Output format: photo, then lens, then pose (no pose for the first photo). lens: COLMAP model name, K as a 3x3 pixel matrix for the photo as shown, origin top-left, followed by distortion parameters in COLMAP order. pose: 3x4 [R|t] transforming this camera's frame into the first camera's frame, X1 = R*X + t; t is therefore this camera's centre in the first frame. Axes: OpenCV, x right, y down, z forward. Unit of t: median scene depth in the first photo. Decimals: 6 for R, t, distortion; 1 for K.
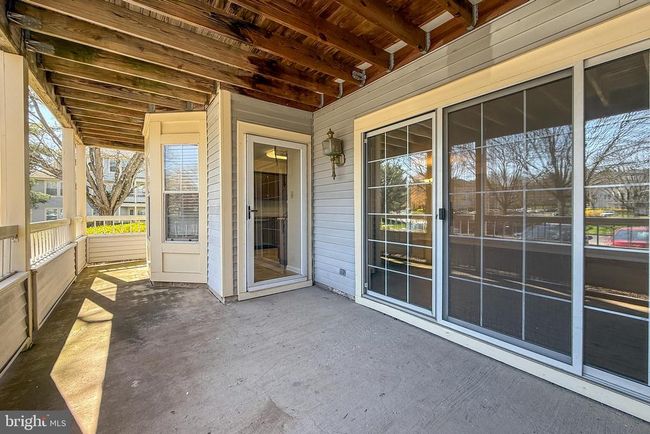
lens RADIAL K [[276.3, 0, 321.5], [0, 276.3, 212.5], [0, 0, 1]] dist [-0.001549, -0.000285]
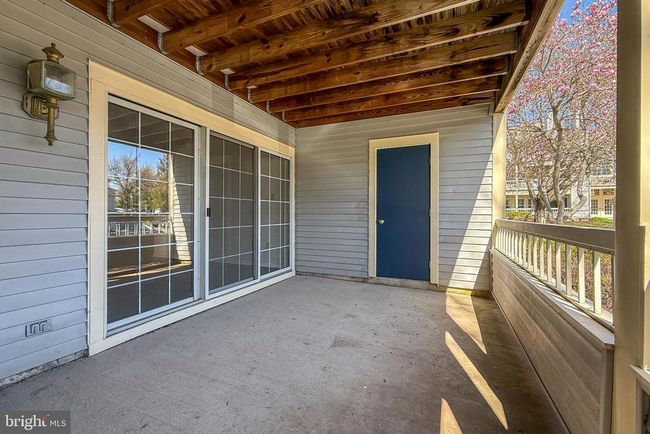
lens RADIAL K [[276.3, 0, 321.5], [0, 276.3, 212.5], [0, 0, 1]] dist [-0.001549, -0.000285]
pose [[-0.499809, 0.001916, 0.866133, -0.917316], [0.006501, 0.999978, 0.001540, 0.008511], [-0.866111, 0.006400, -0.499811, 1.173258]]
